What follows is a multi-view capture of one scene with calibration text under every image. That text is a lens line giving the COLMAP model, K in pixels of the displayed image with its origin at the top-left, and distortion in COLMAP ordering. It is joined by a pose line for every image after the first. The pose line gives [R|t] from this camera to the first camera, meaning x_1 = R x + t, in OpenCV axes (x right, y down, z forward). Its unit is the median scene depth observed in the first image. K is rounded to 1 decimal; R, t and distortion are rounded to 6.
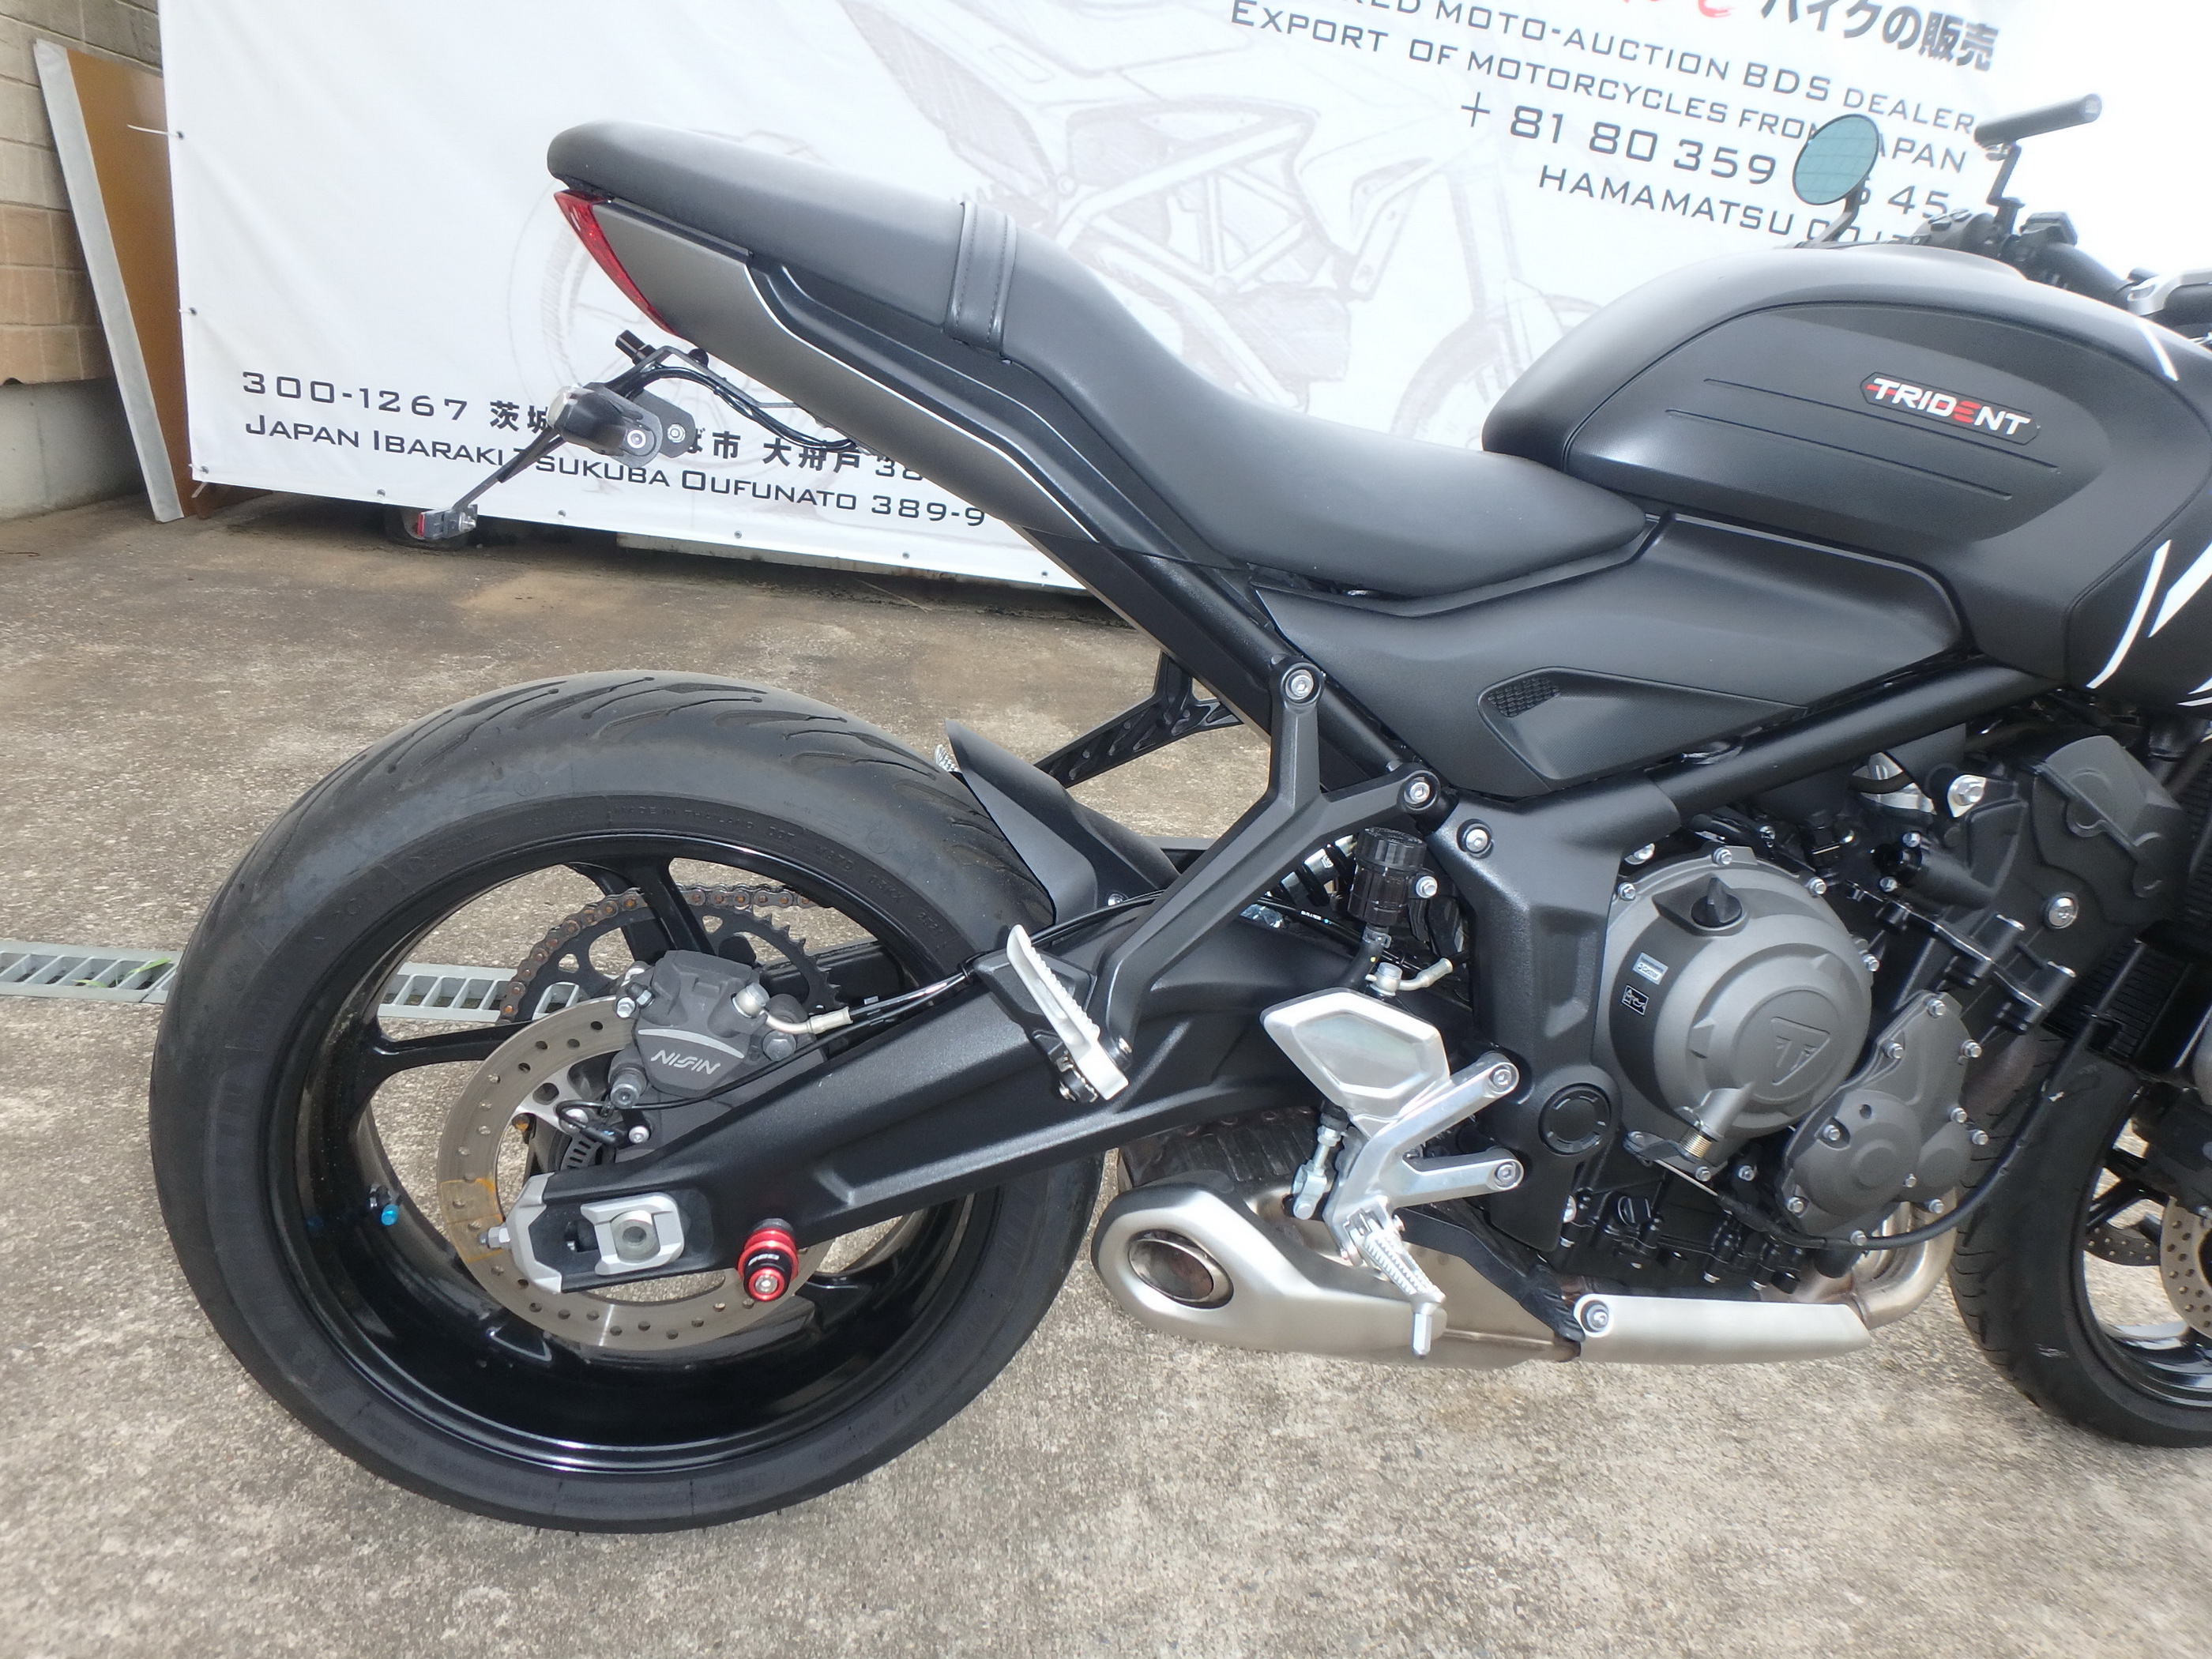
lens RADIAL K [[1362.0, 0, 1118.8], [0, 1362.0, 825.4], [0, 0, 1]] dist [-0.028238, 0.006978]
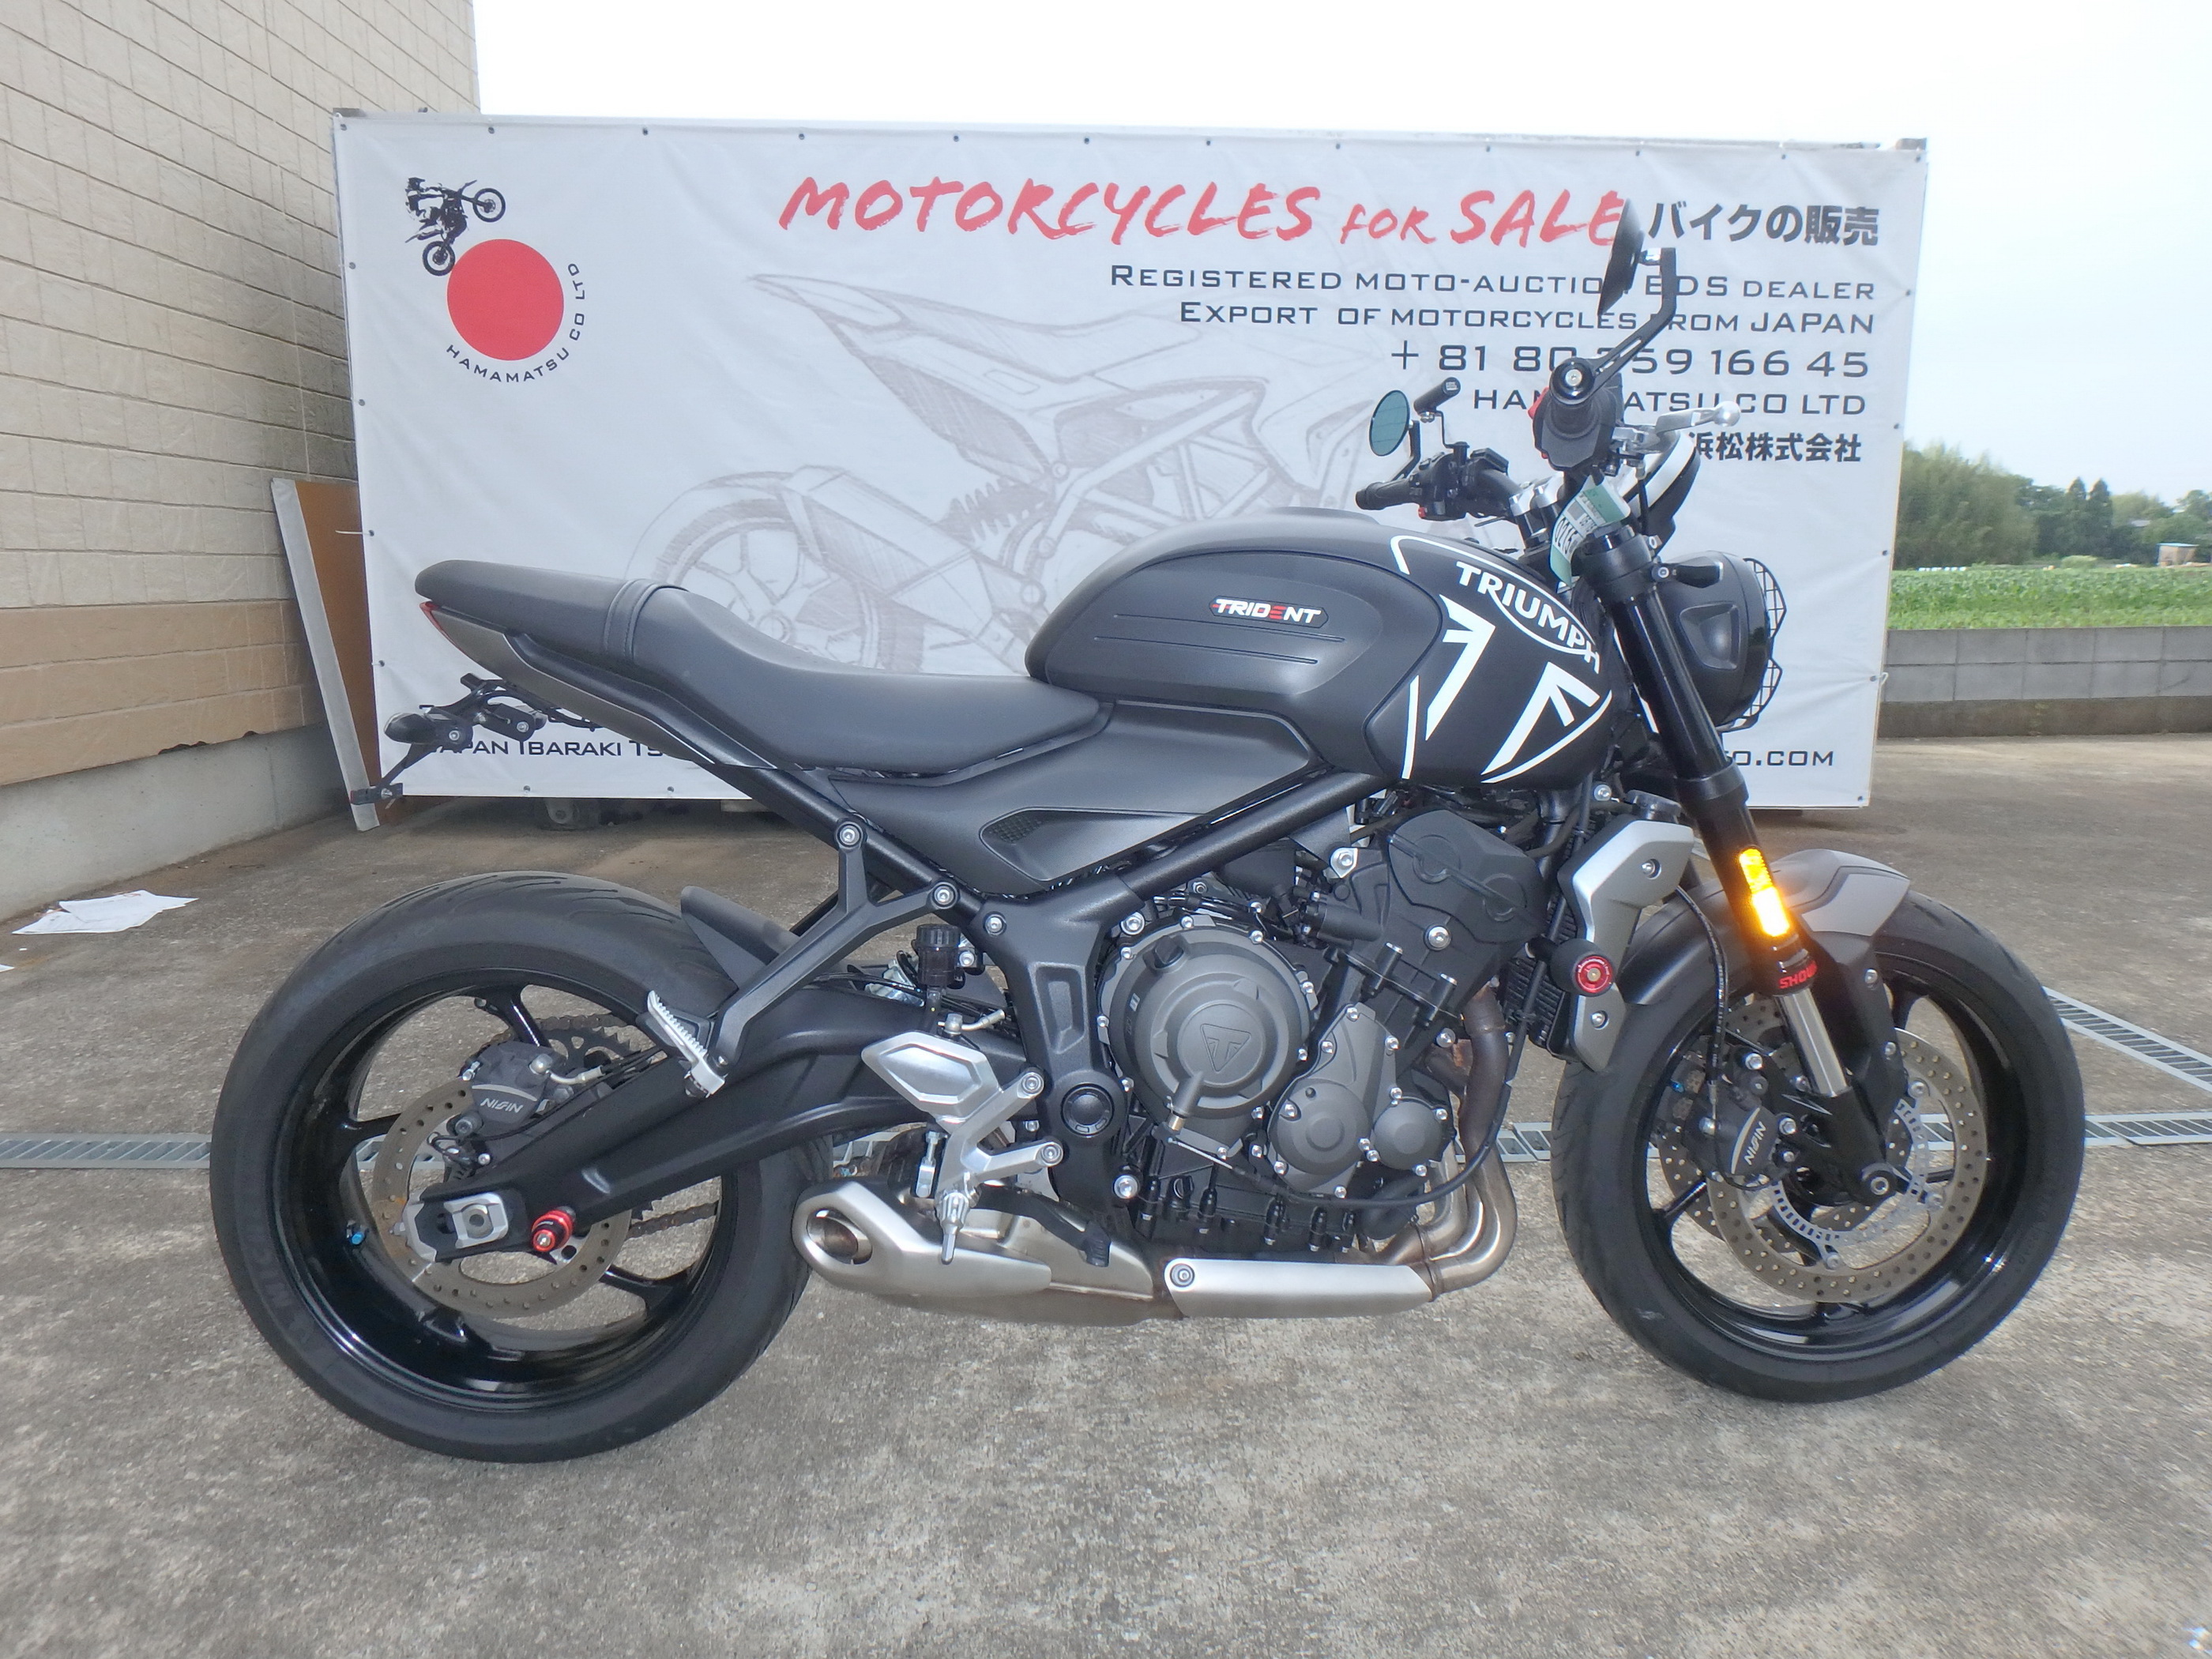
lens RADIAL K [[1362.0, 0, 1116.5], [0, 1362.0, 819.6], [0, 0, 1]] dist [-0.028238, 0.006978]
pose [[0.985084, -0.110683, -0.131752, 0.482040], [0.087163, 0.981138, -0.172542, 0.134021], [0.148365, 0.158485, 0.976151, -0.383621]]
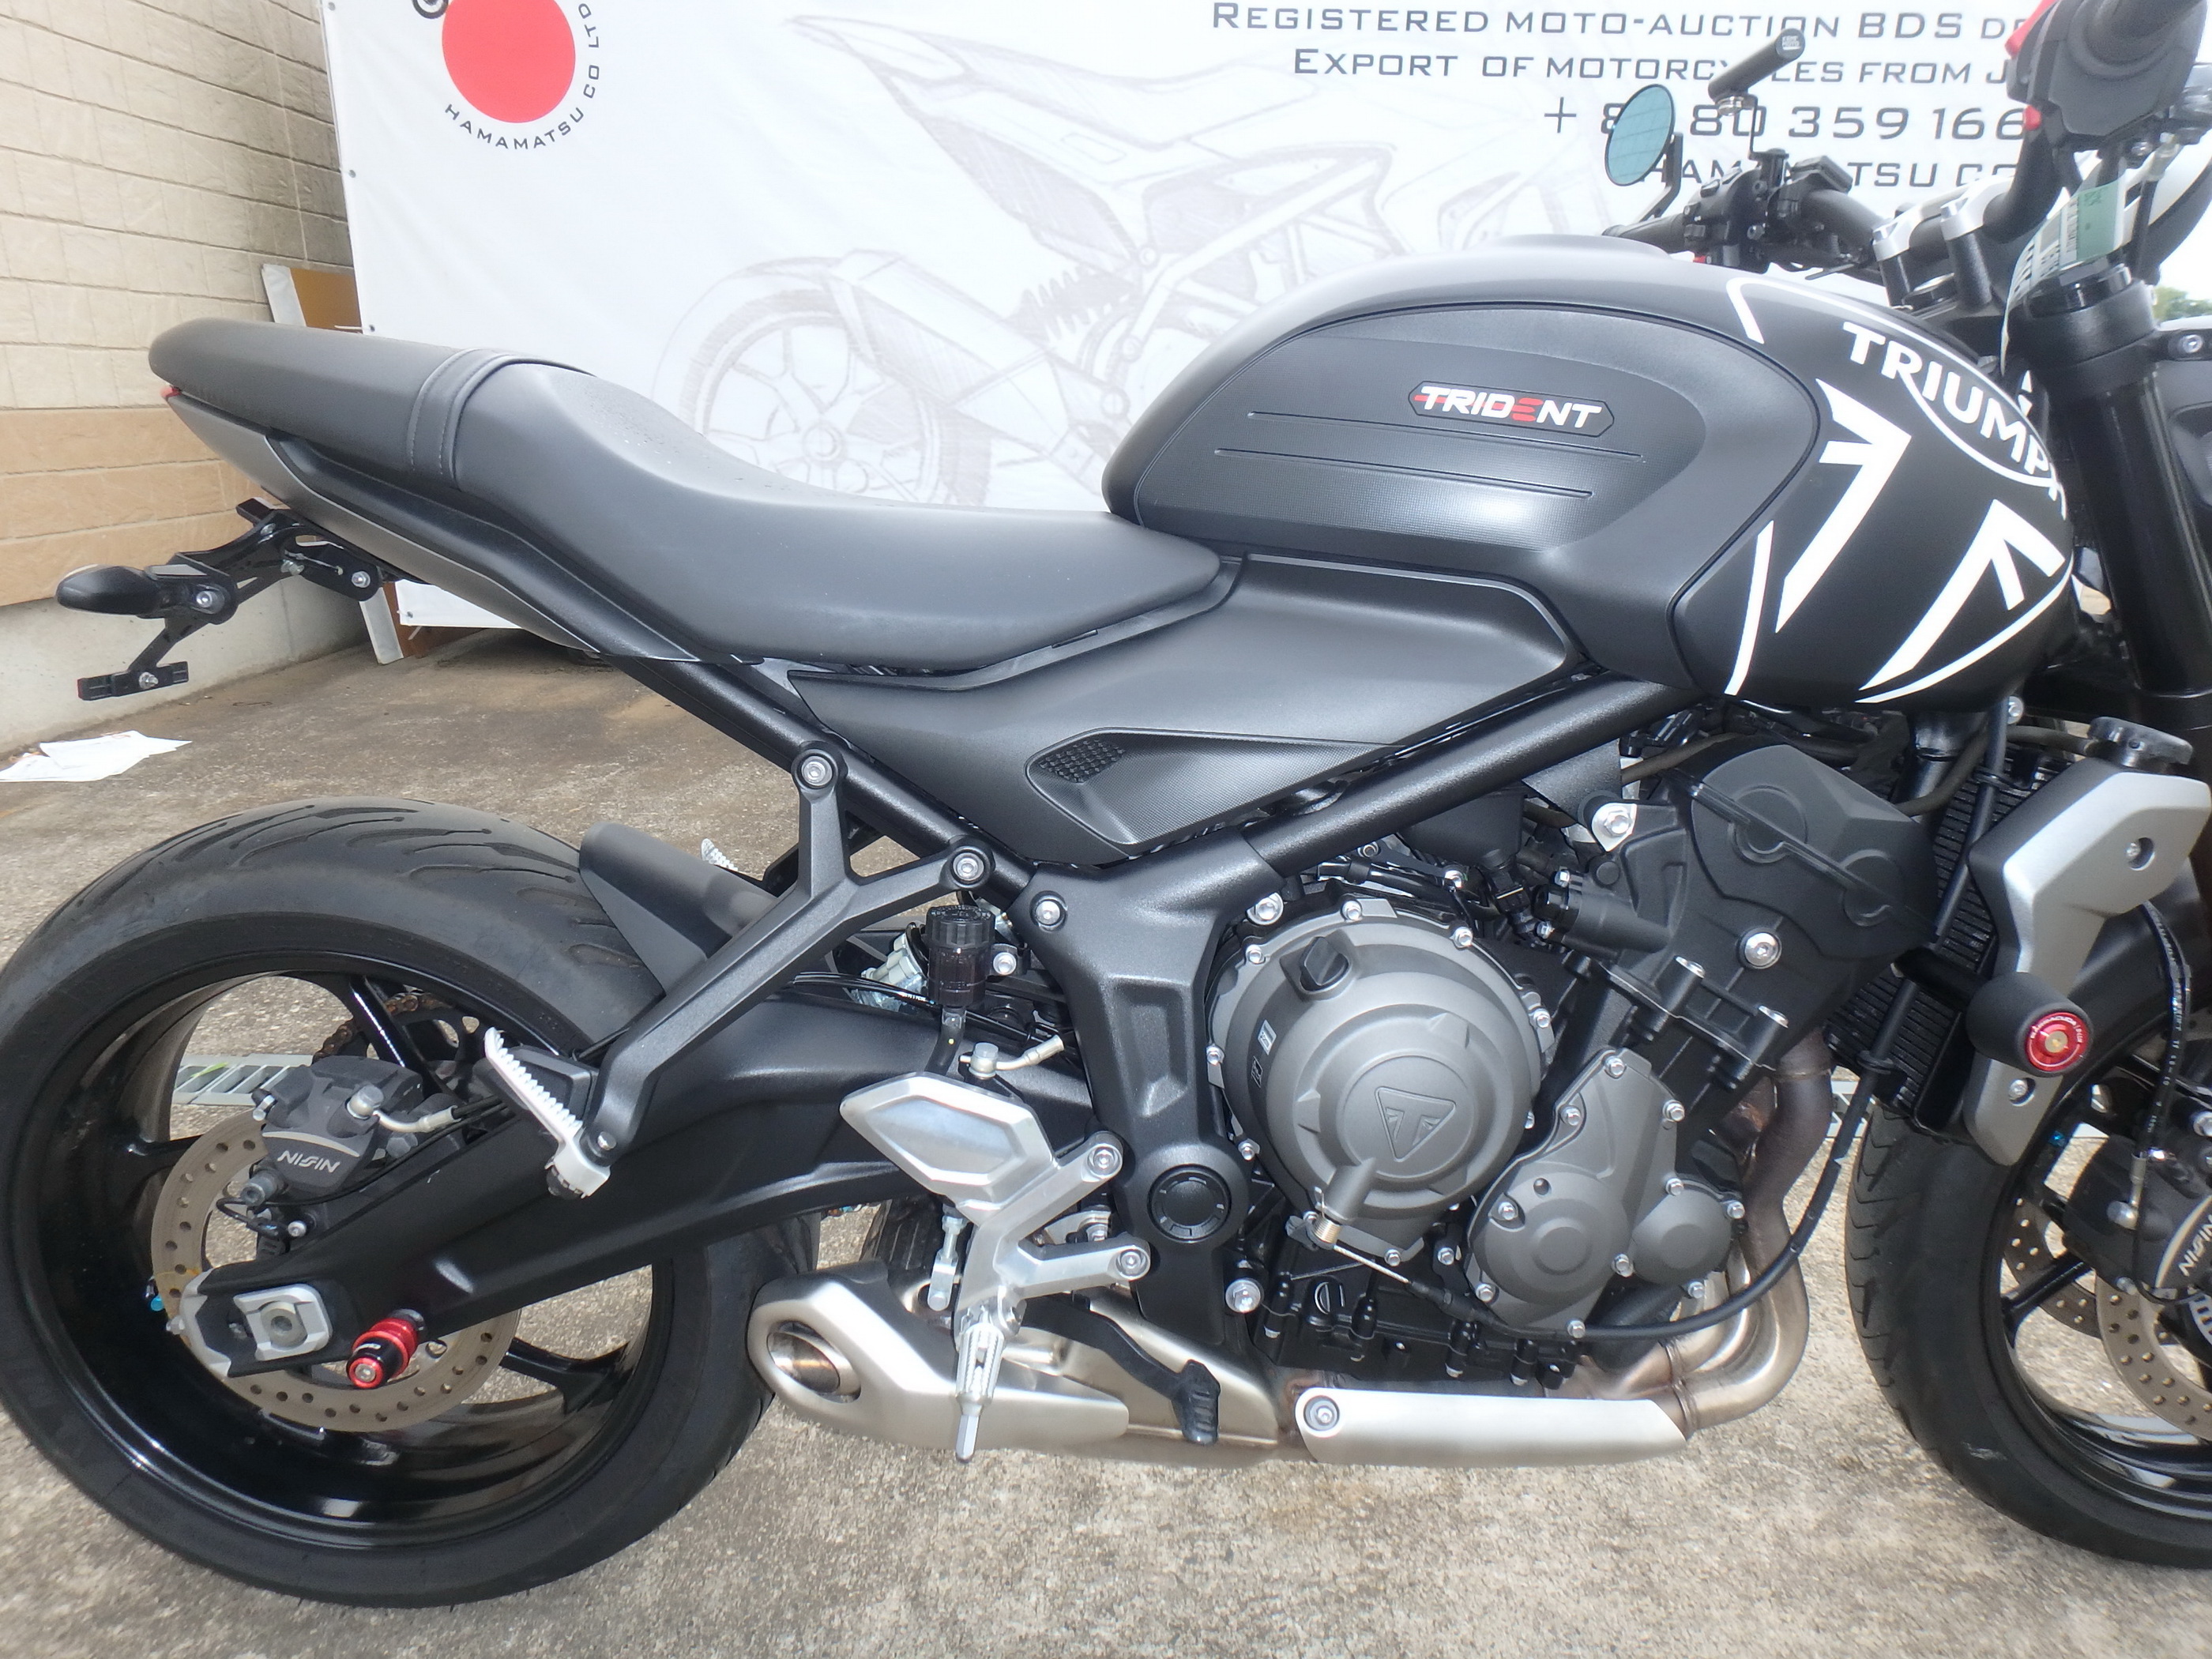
lens RADIAL K [[1362.0, 0, 1128.7], [0, 1362.0, 805.7], [0, 0, 1]] dist [-0.028238, 0.006978]
pose [[0.978926, -0.074304, -0.190218, 0.400533], [0.064305, 0.996231, -0.058217, -0.003504], [0.193826, 0.044759, 0.980014, 0.048895]]
